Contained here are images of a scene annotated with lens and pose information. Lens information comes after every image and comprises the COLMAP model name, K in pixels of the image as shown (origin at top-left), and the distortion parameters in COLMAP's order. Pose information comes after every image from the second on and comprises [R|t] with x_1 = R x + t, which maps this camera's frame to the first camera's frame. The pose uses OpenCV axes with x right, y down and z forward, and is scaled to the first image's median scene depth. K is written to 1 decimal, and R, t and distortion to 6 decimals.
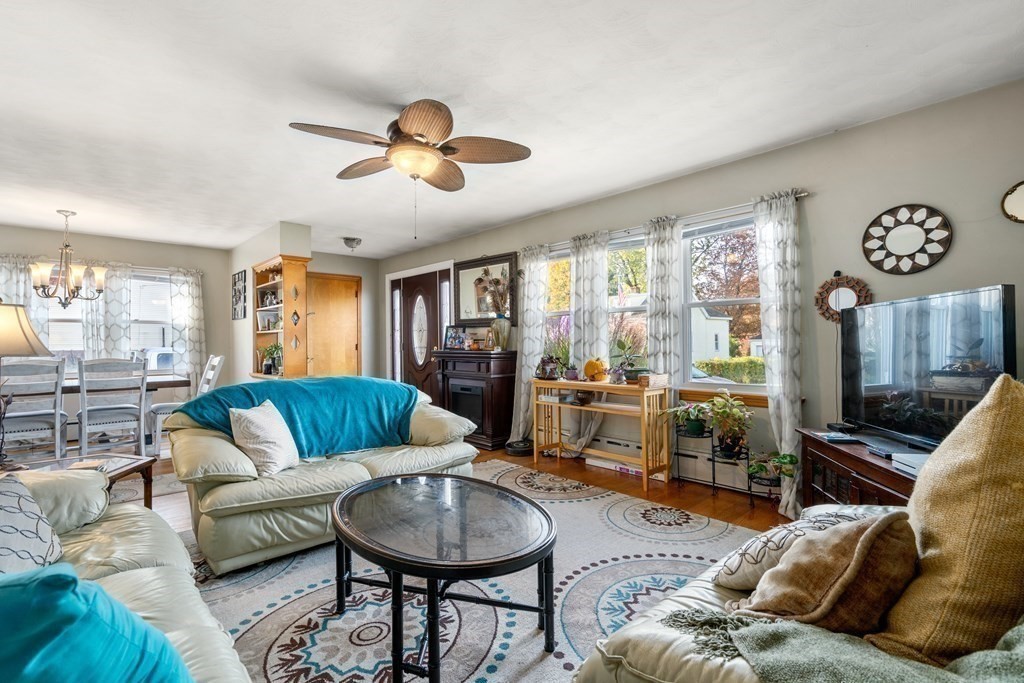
lens RADIAL K [[471.4, 0, 512.1], [0, 471.4, 337.1], [0, 0, 1]] dist [-0.003465, -0.000533]
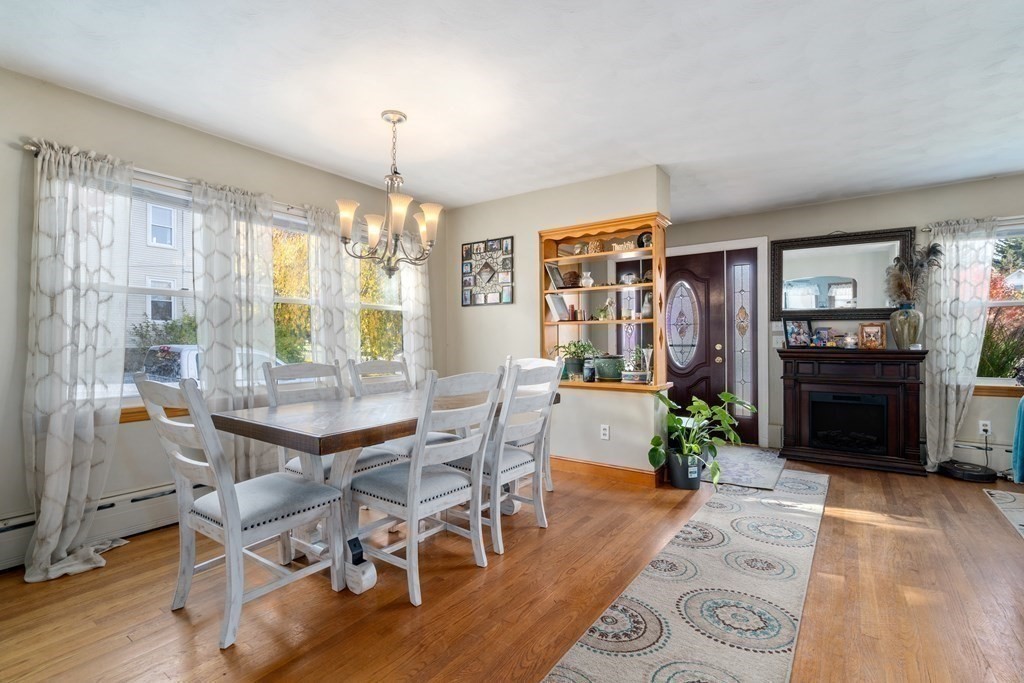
lens RADIAL K [[466.1, 0, 525.6], [0, 466.1, 335.6], [0, 0, 1]] dist [-0.000730, 0.000131]
pose [[0.980346, 0.005401, 0.197211, -0.681607], [-0.005301, 0.999985, -0.001036, 0.007901], [-0.197214, -0.000030, 0.980360, 0.298114]]
